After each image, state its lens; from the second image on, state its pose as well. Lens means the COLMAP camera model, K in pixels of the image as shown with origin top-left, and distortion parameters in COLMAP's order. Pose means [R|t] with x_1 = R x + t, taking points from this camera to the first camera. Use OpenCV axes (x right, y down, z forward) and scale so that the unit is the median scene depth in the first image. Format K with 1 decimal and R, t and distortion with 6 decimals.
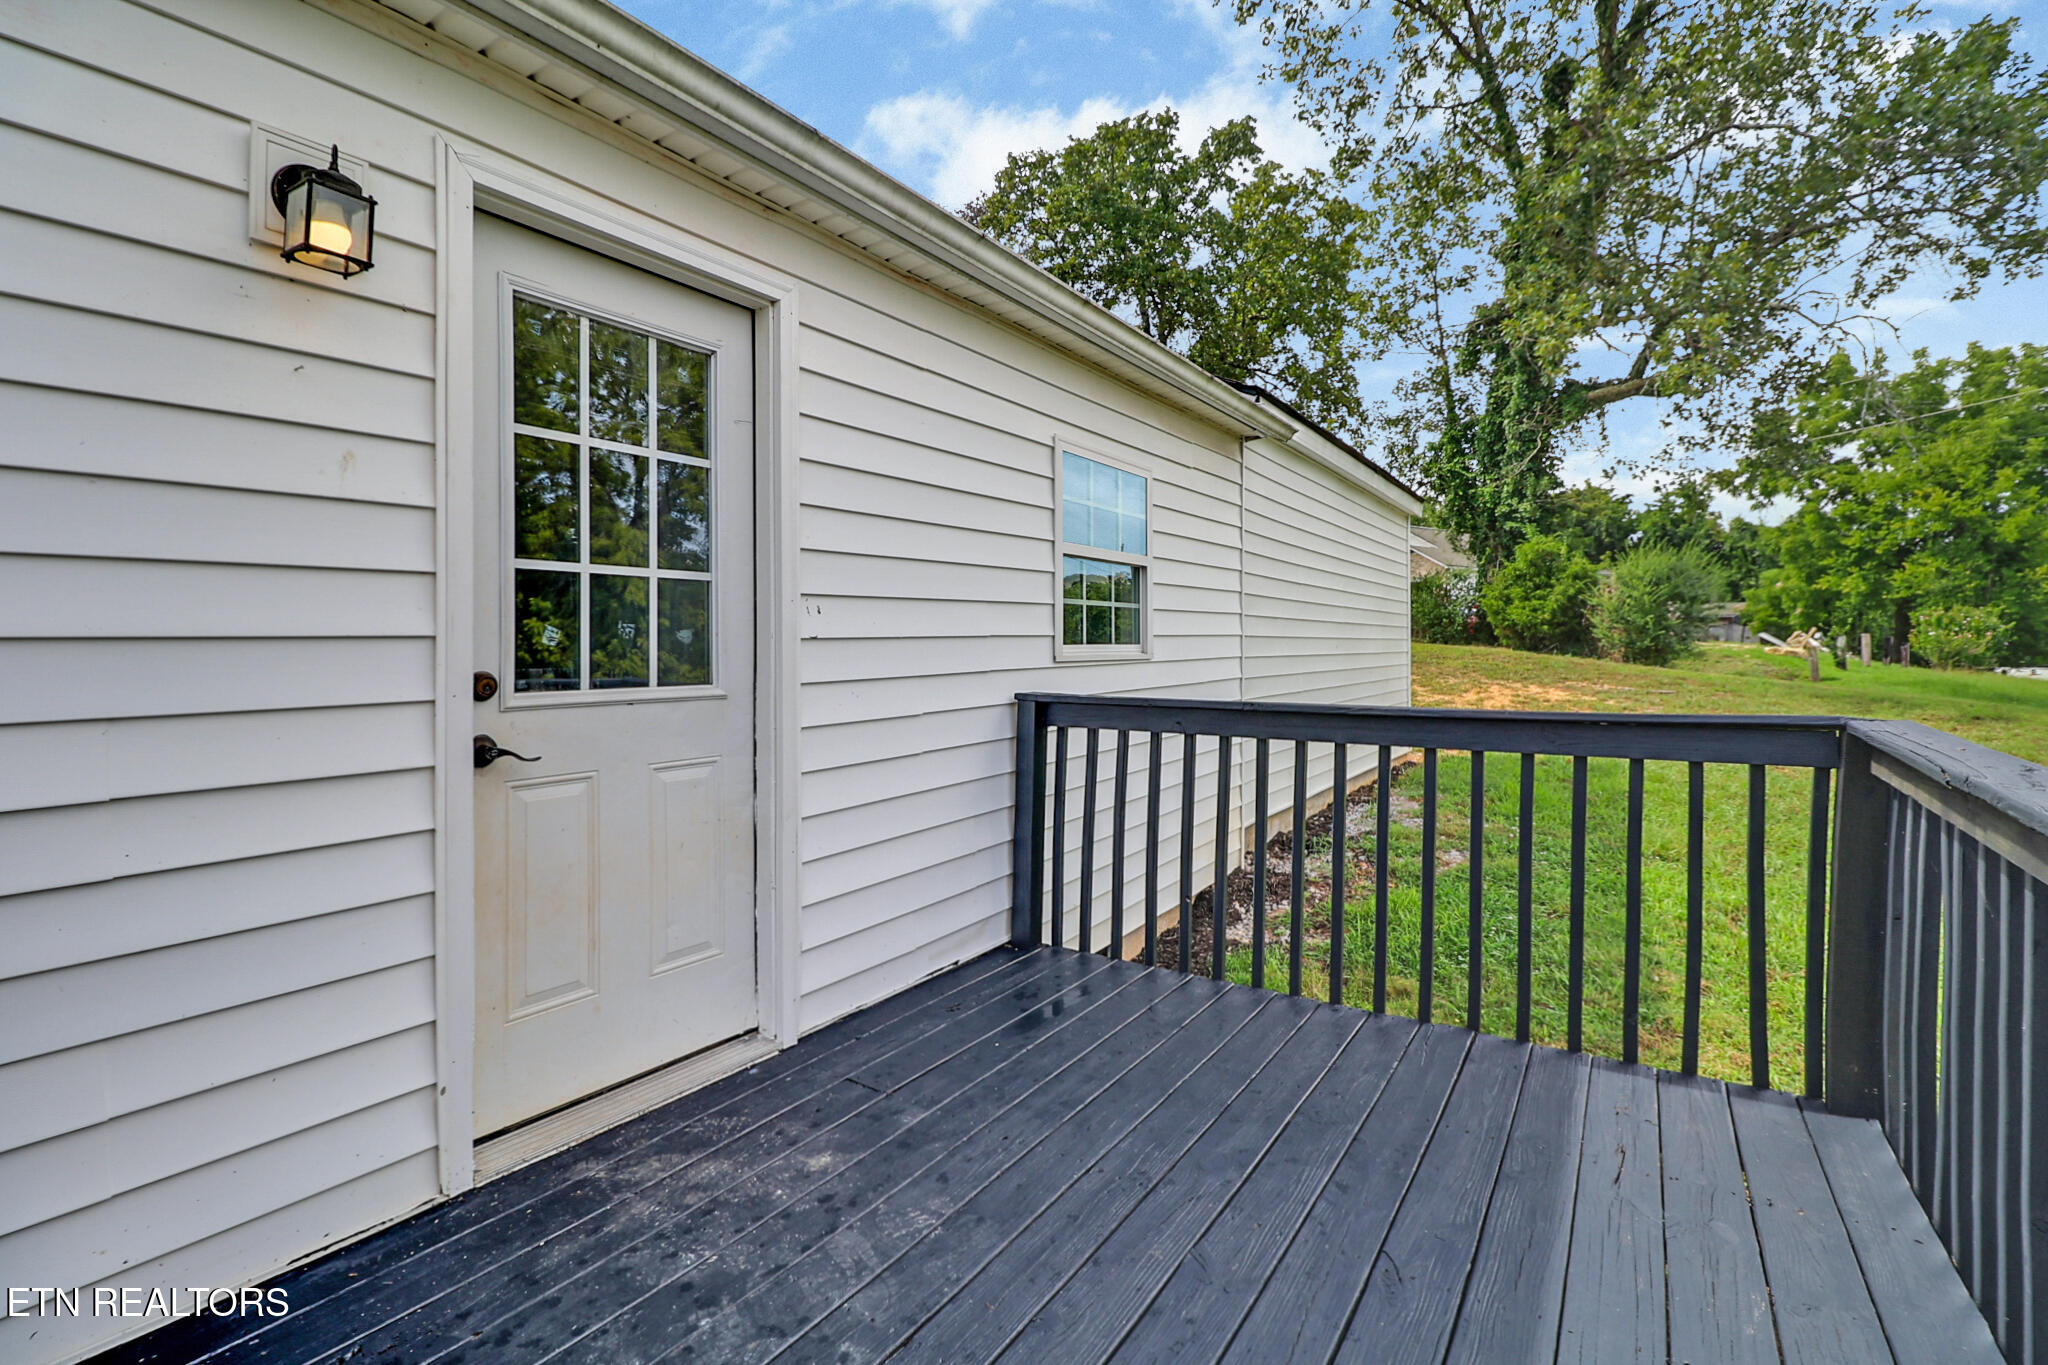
lens RADIAL K [[930.5, 0, 1004.0], [0, 930.5, 656.5], [0, 0, 1]] dist [0.000656, -0.002555]
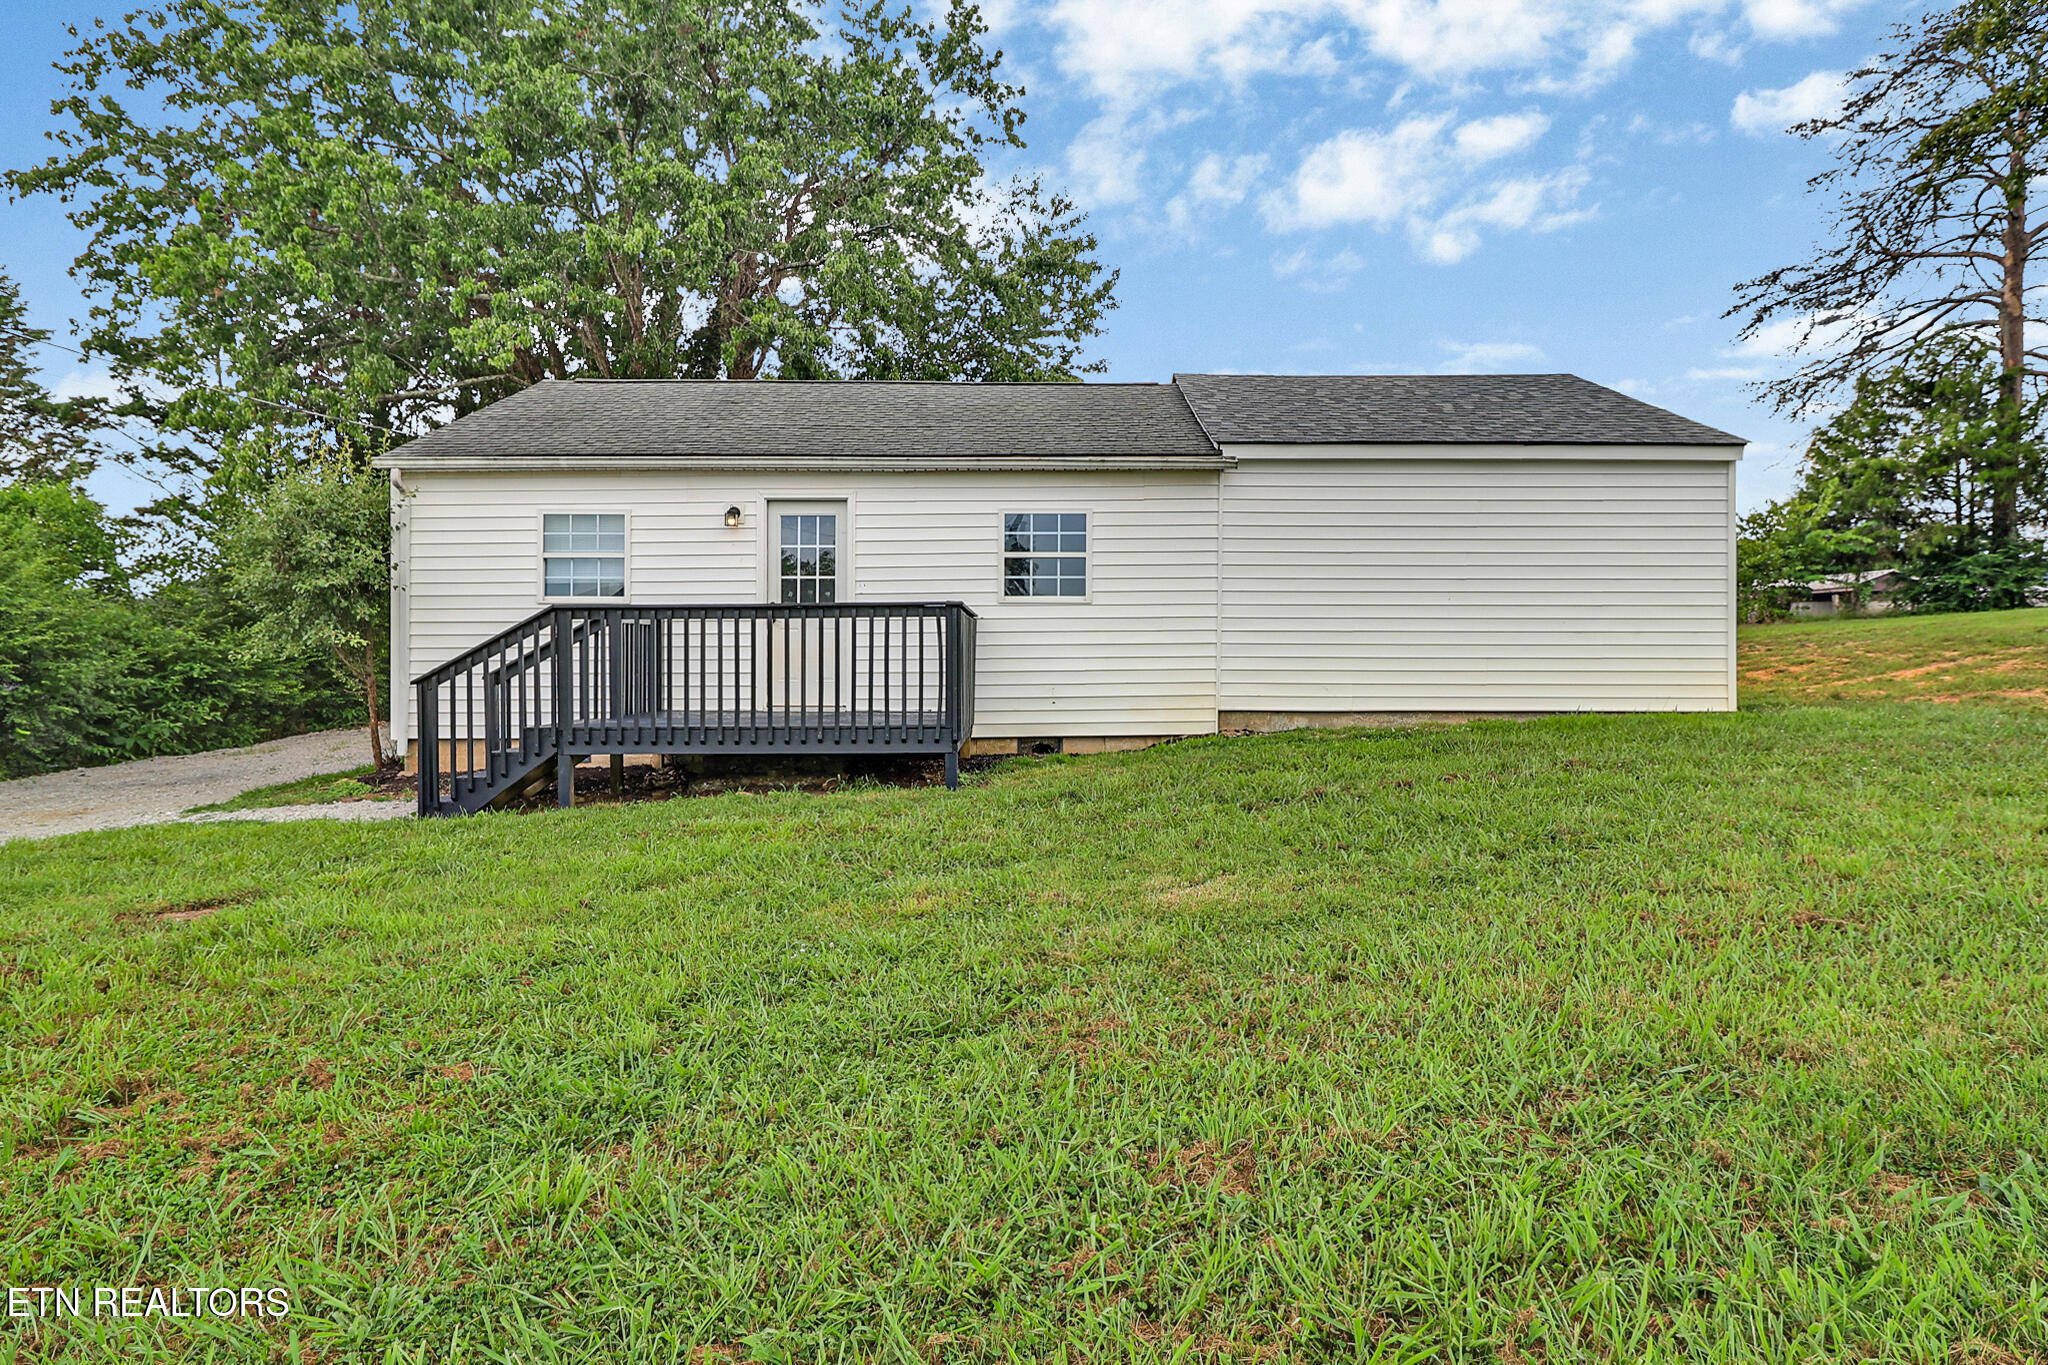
lens RADIAL K [[1210.4, 0, 1030.1], [0, 1210.4, 662.3], [0, 0, 1]] dist [-0.001428, -0.001796]
pose [[0.567668, -0.003446, -0.823251, 0.541490], [-0.012050, 0.999849, -0.012495, 0.039677], [0.823170, 0.017014, 0.567540, -0.139859]]
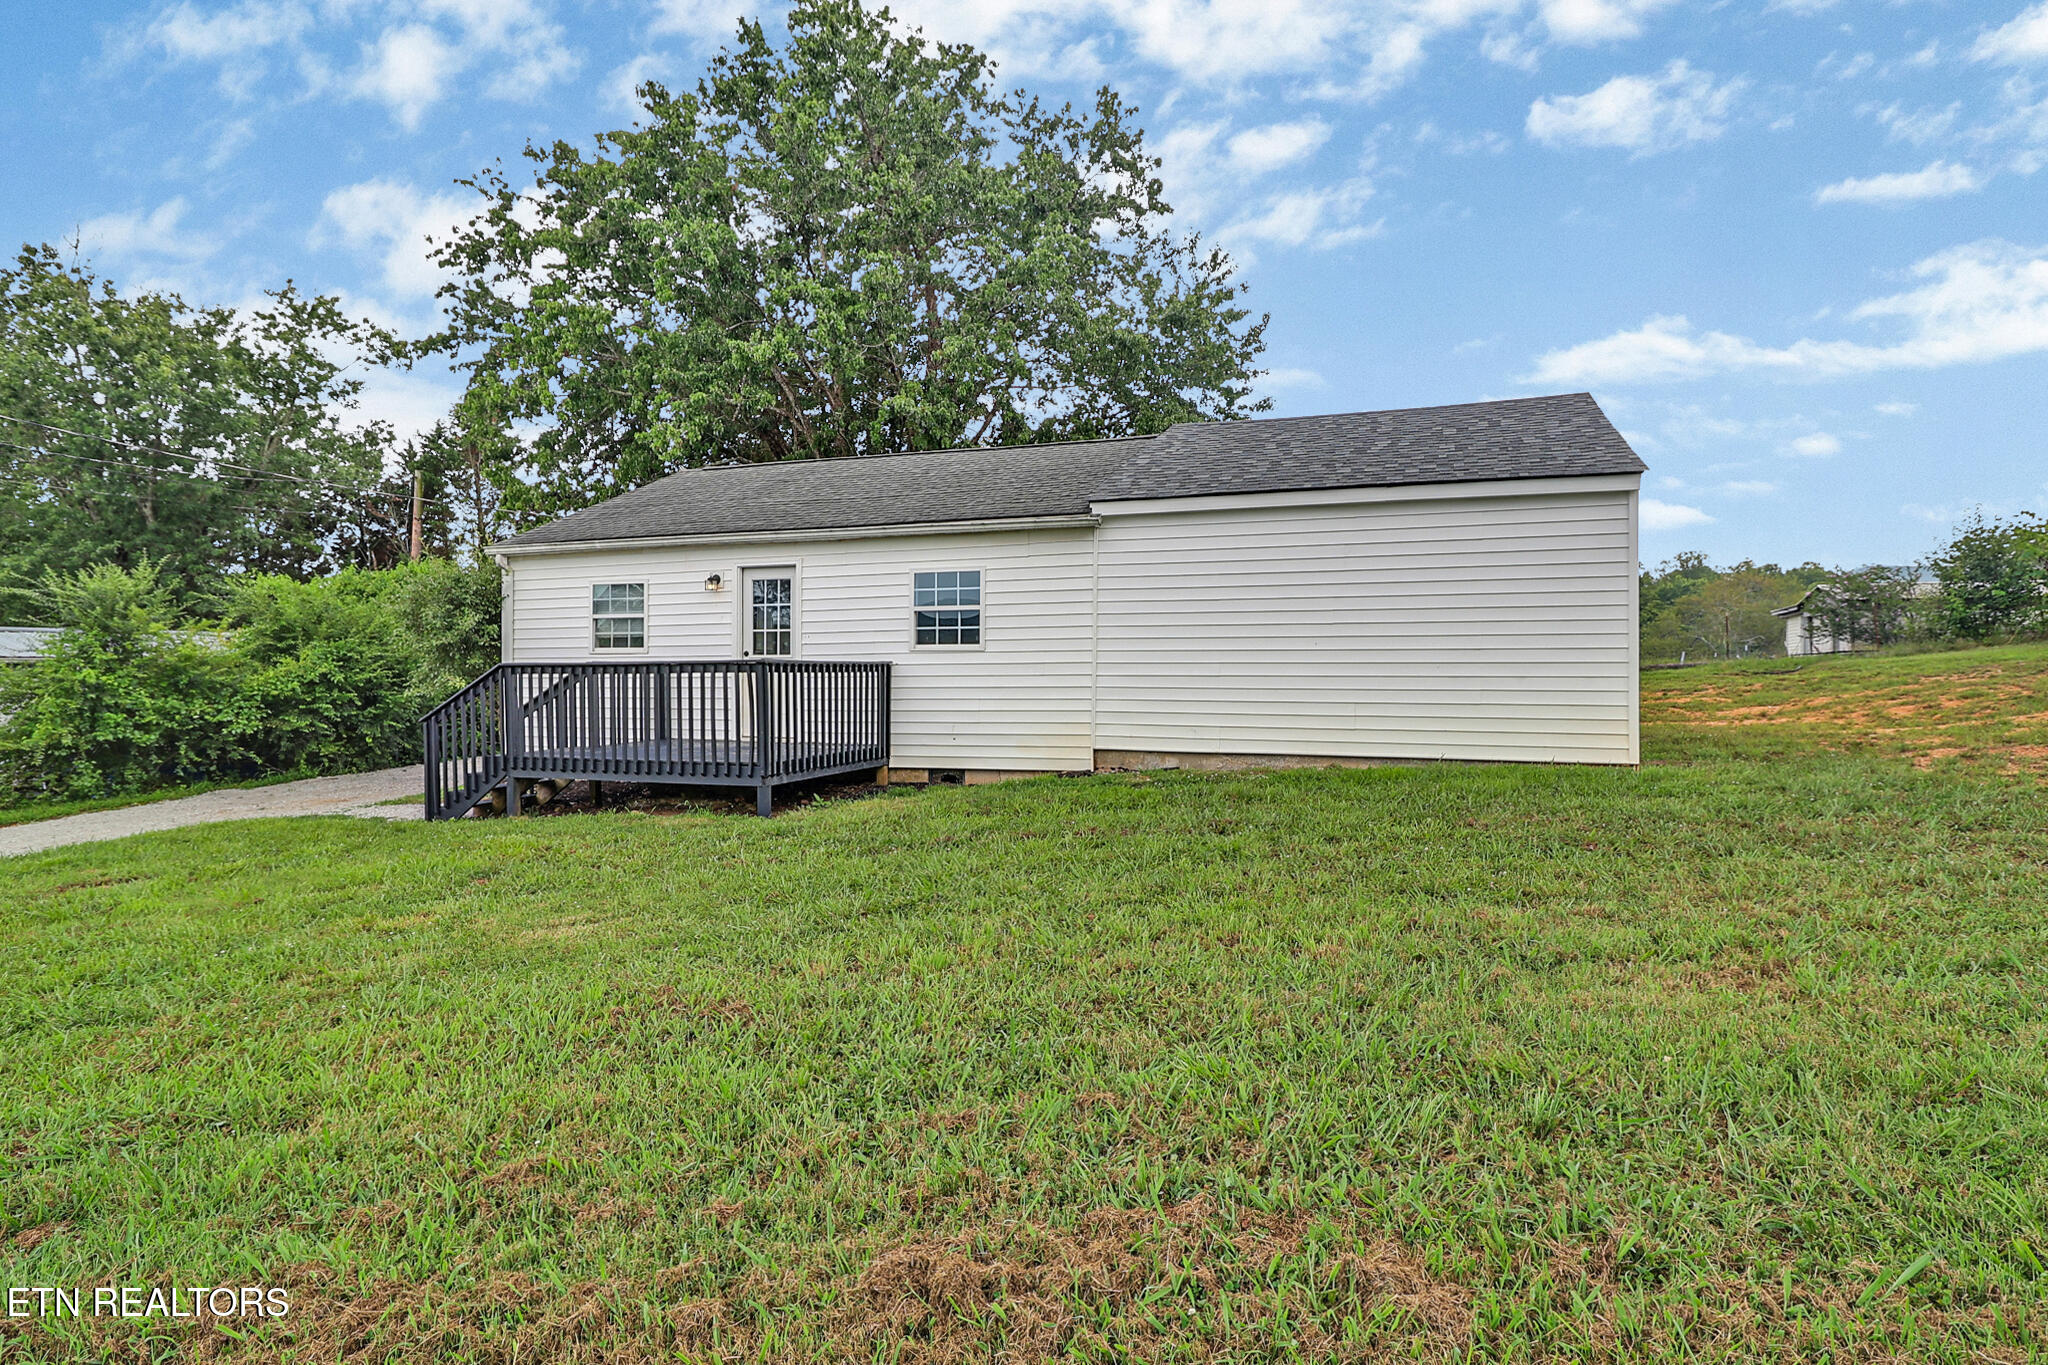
lens RADIAL K [[1099.9, 0, 1018.1], [0, 1099.9, 663.6], [0, 0, 1]] dist [-0.001009, -0.000932]
pose [[0.245809, -0.008868, -0.969278, 0.666991], [-0.014312, 0.999816, -0.012777, 0.016042], [0.969213, 0.017013, 0.245637, 0.105929]]
